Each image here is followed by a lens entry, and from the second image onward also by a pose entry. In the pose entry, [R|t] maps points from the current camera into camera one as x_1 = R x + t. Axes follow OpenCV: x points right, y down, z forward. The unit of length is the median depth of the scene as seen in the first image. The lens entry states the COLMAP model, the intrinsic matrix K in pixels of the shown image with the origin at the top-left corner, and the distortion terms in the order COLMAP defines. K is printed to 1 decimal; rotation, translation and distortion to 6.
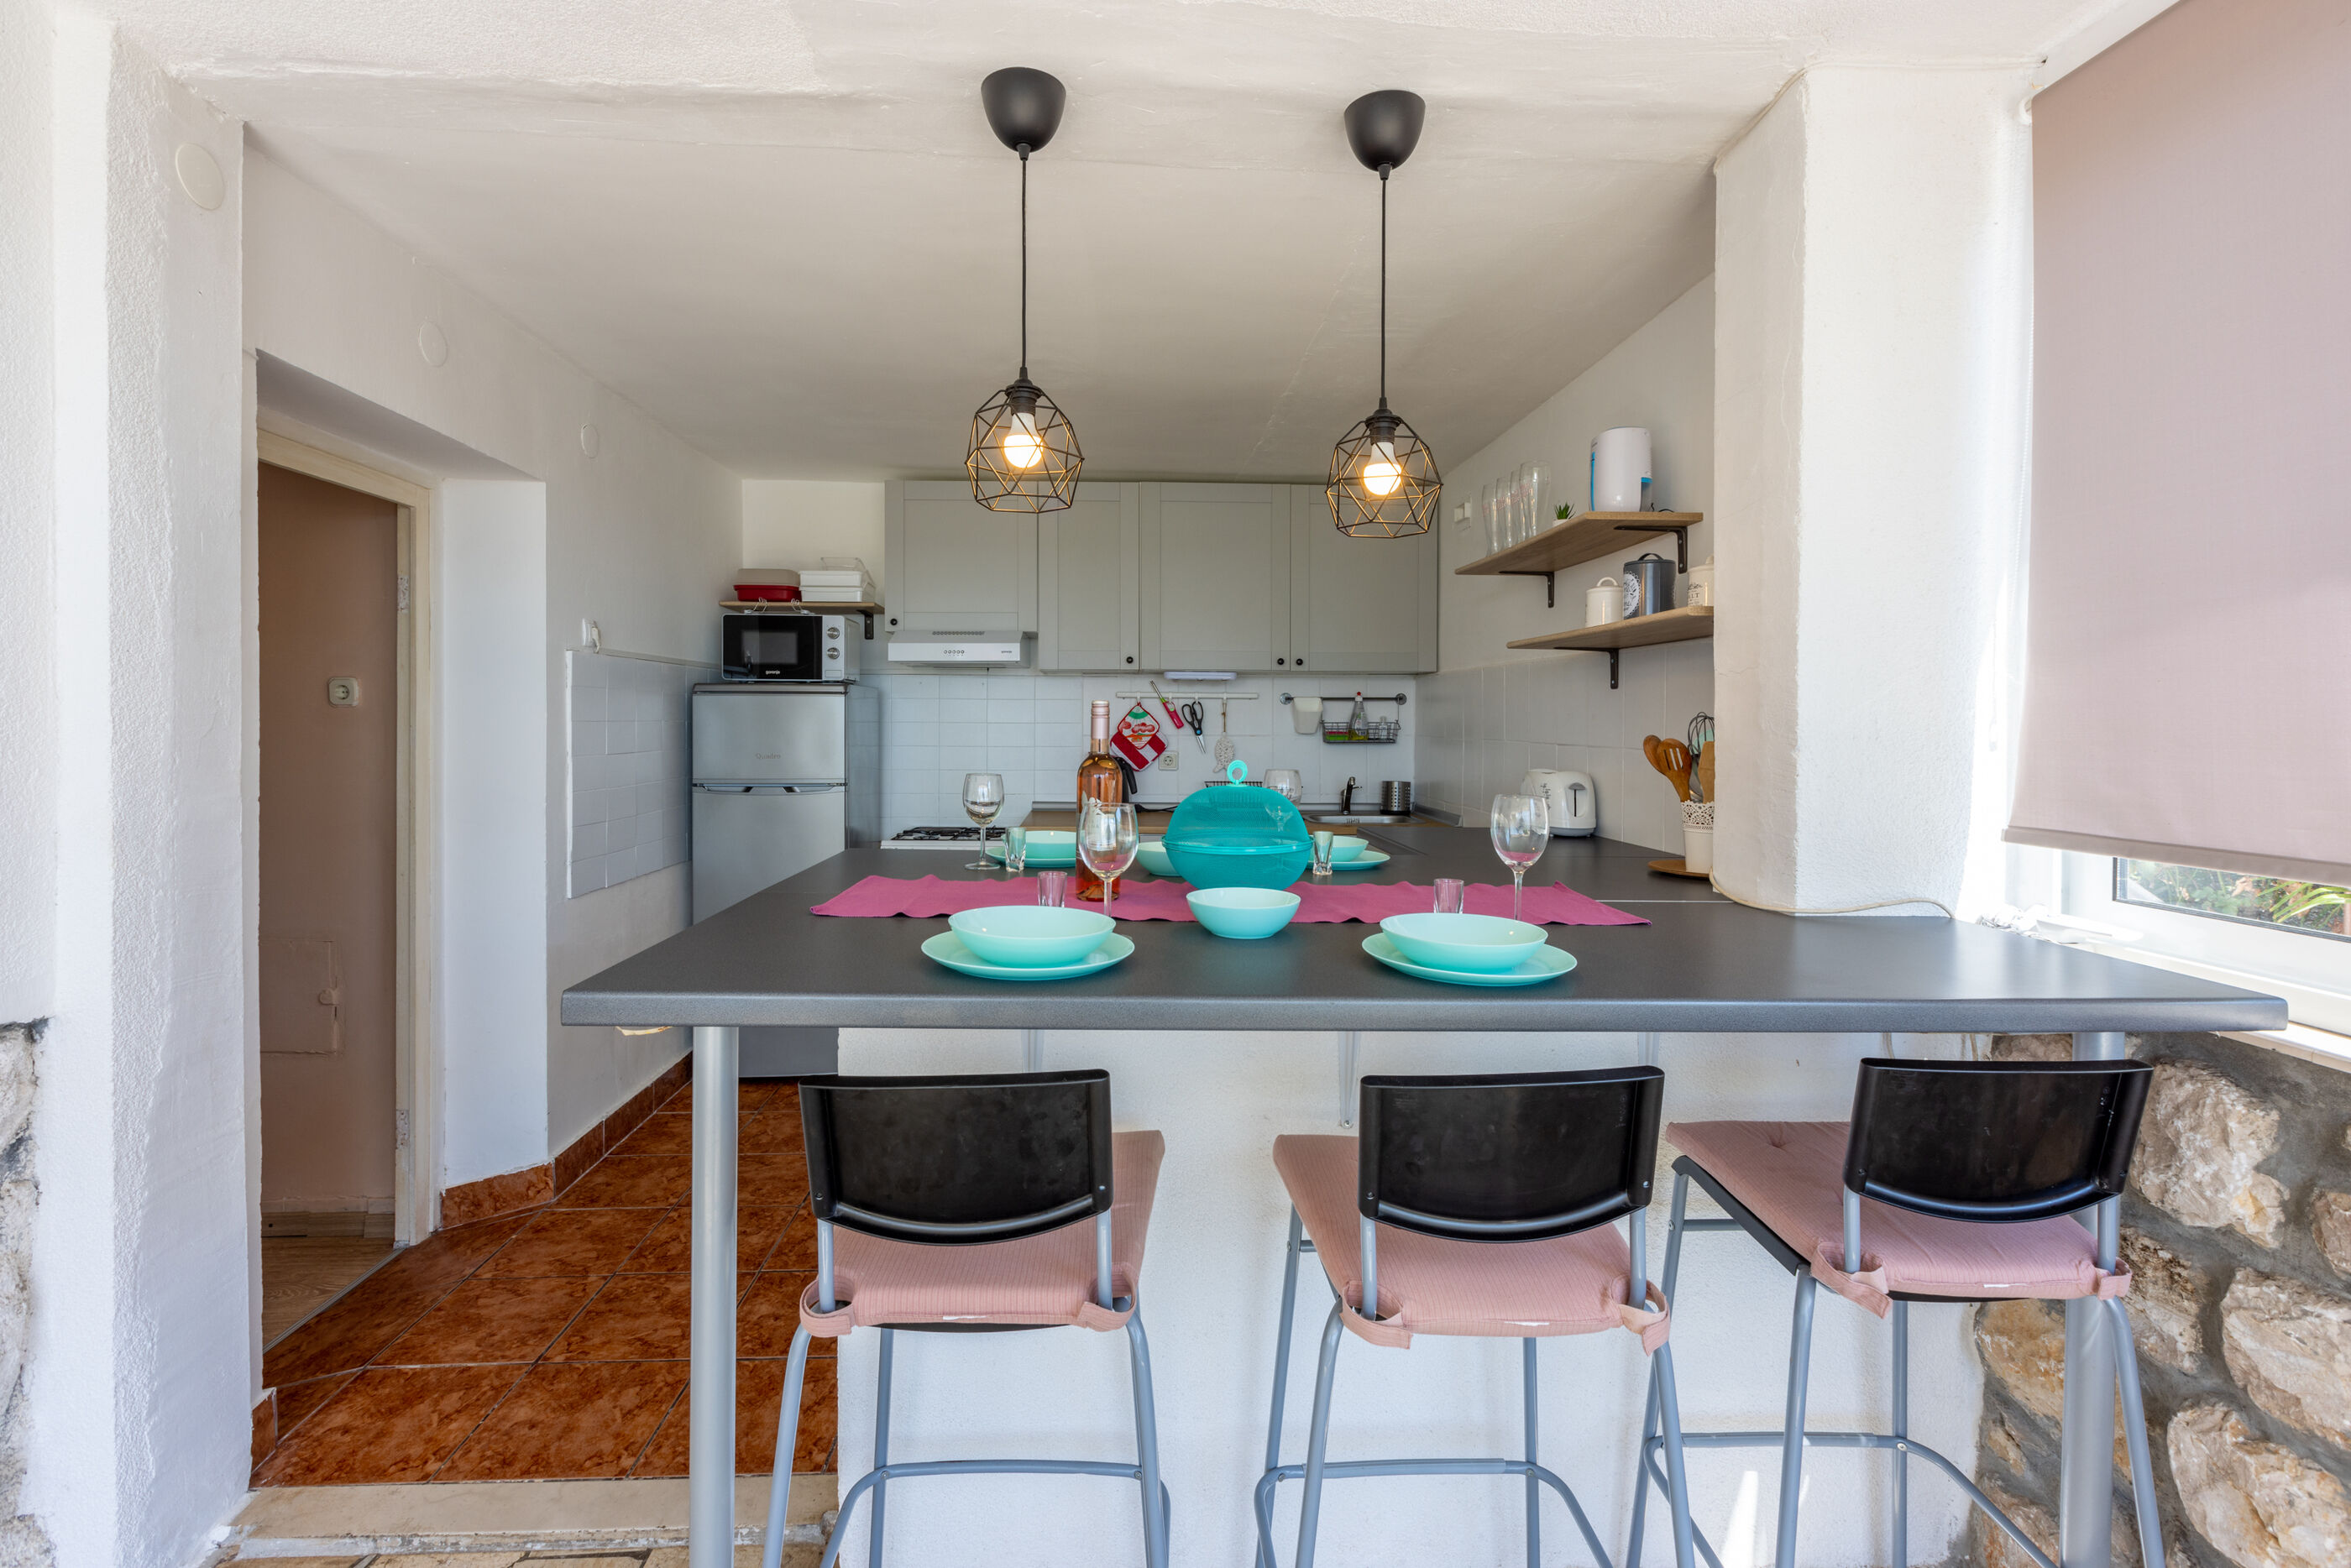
lens RADIAL K [[1070.9, 0, 1143.9], [0, 1070.9, 730.6], [0, 0, 1]] dist [0.001706, 0.000821]
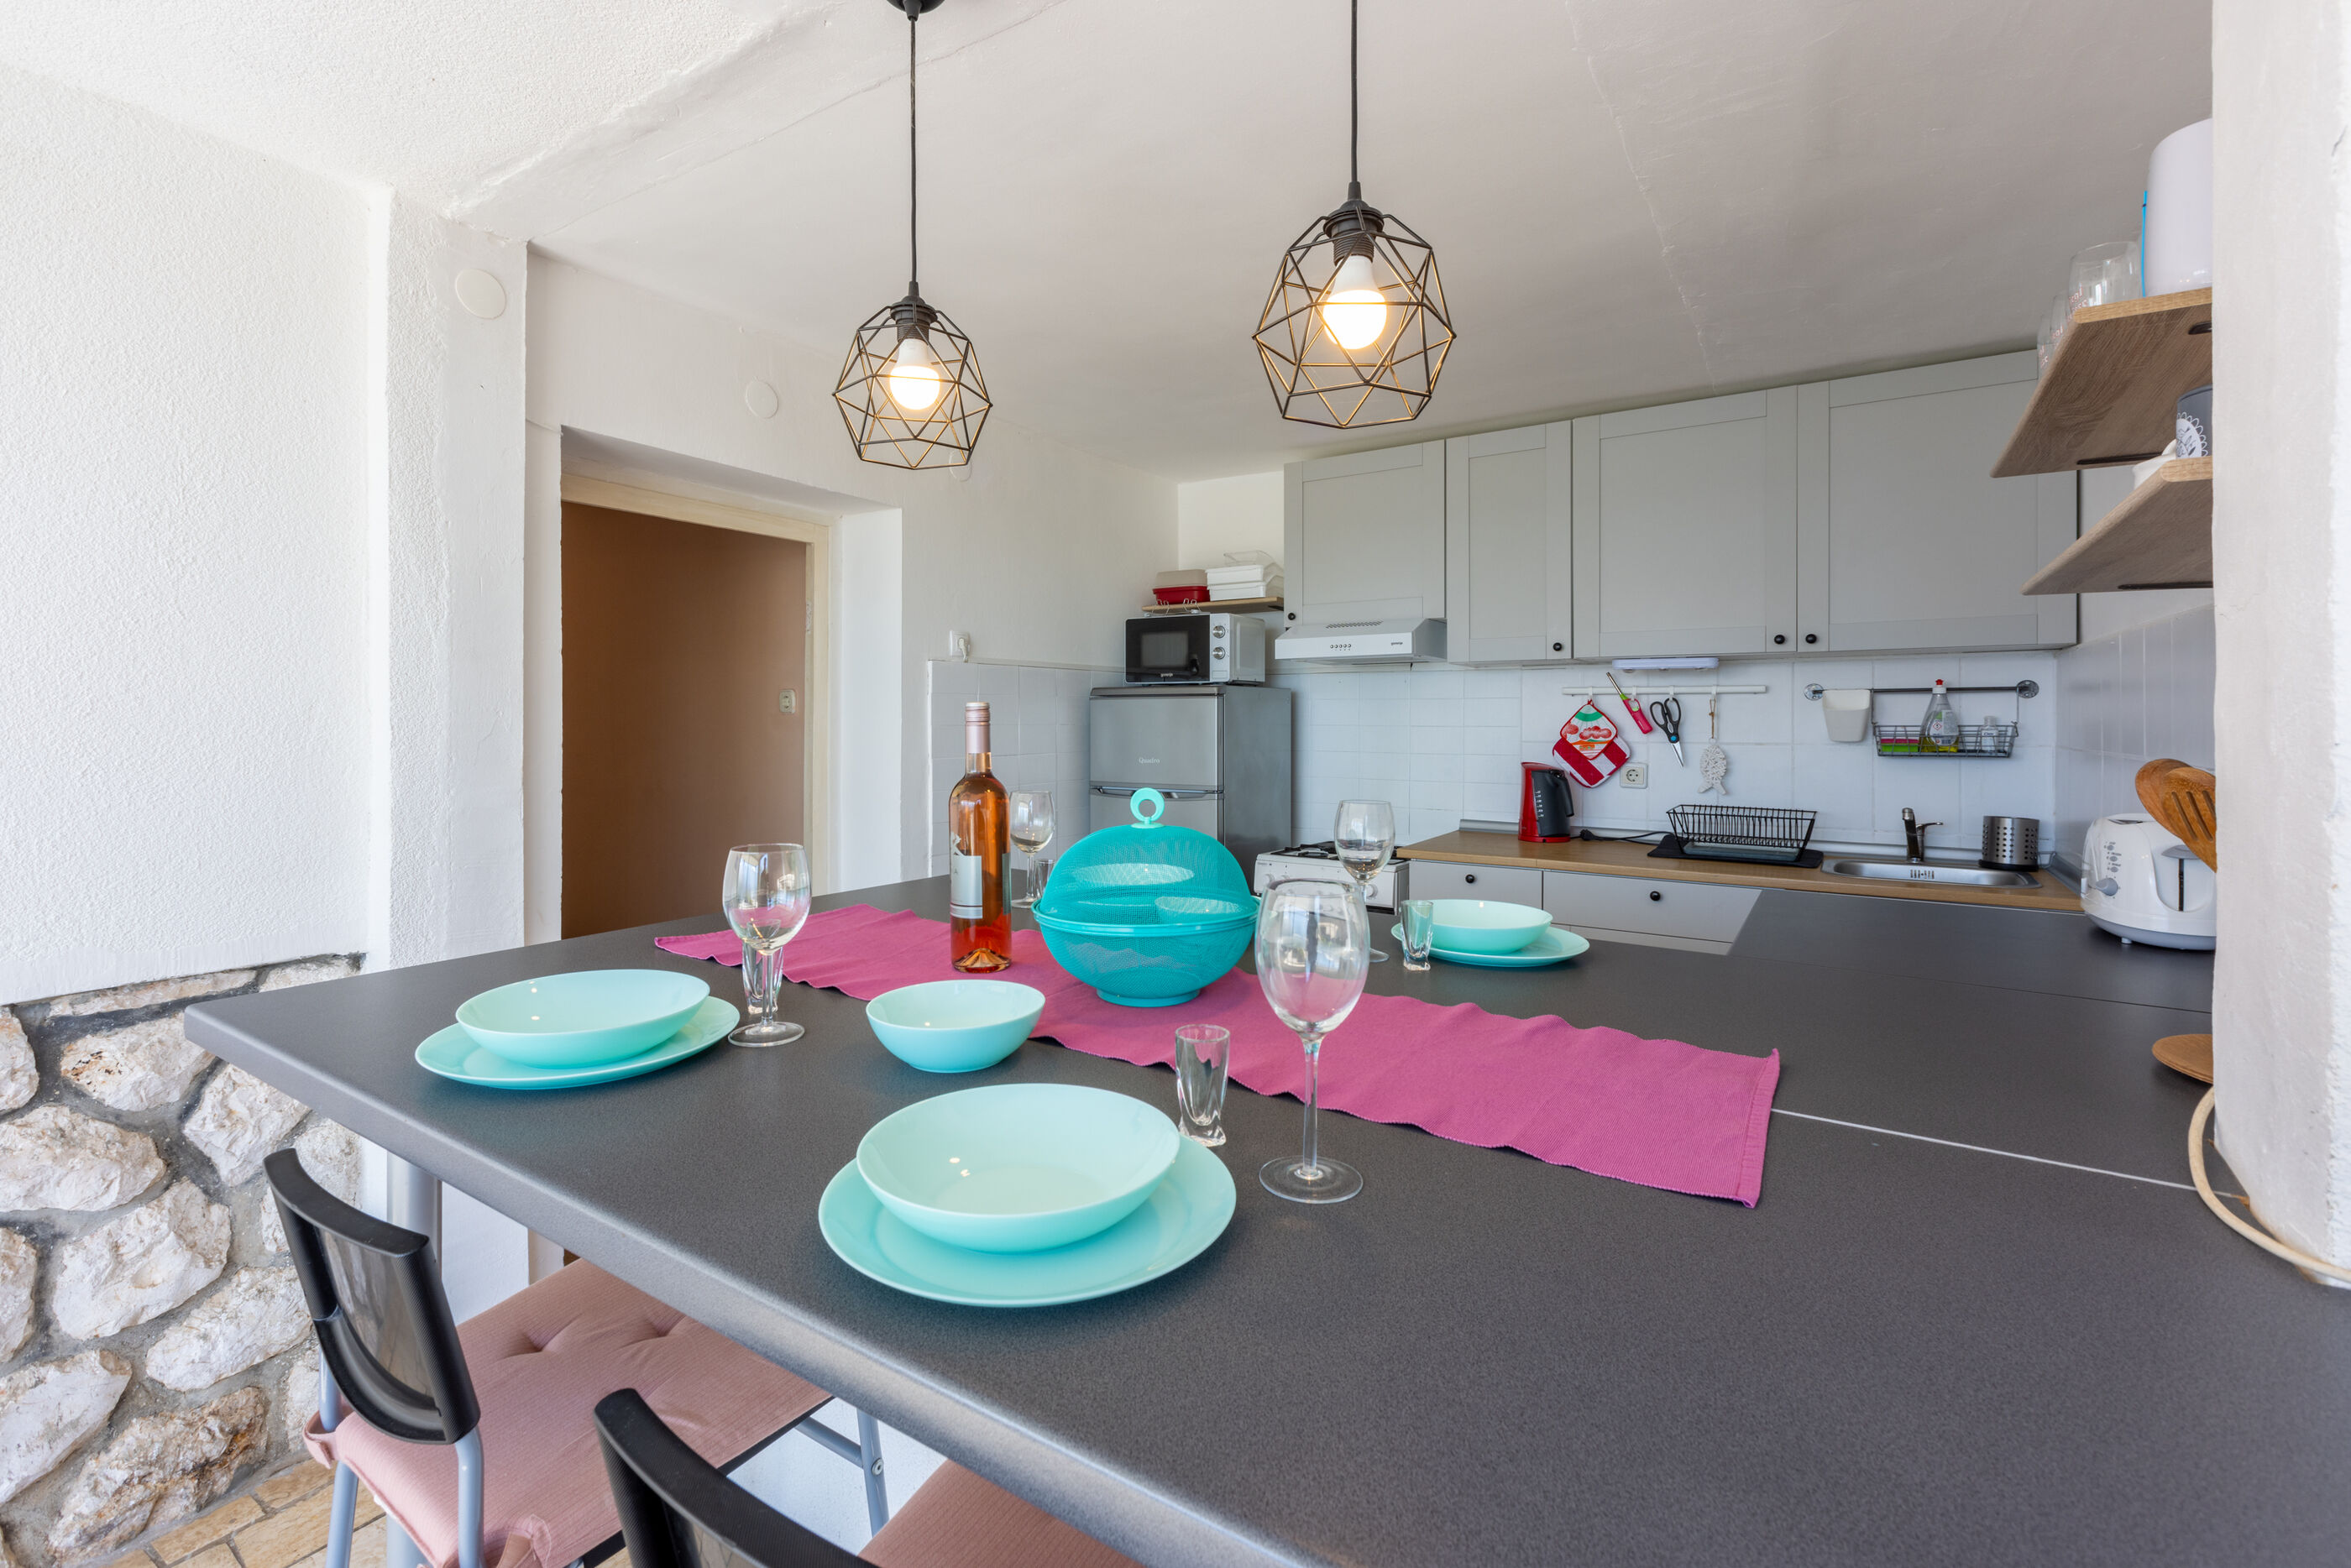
lens RADIAL K [[1060.2, 0, 1131.4], [0, 1060.2, 725.1], [0, 0, 1]] dist [-0.000141, 0.000094]
pose [[0.808356, -0.000380, -0.588694, 0.198871], [-0.002838, 0.999986, -0.004543, -0.003909], [0.588688, 0.005343, 0.808343, 0.193399]]
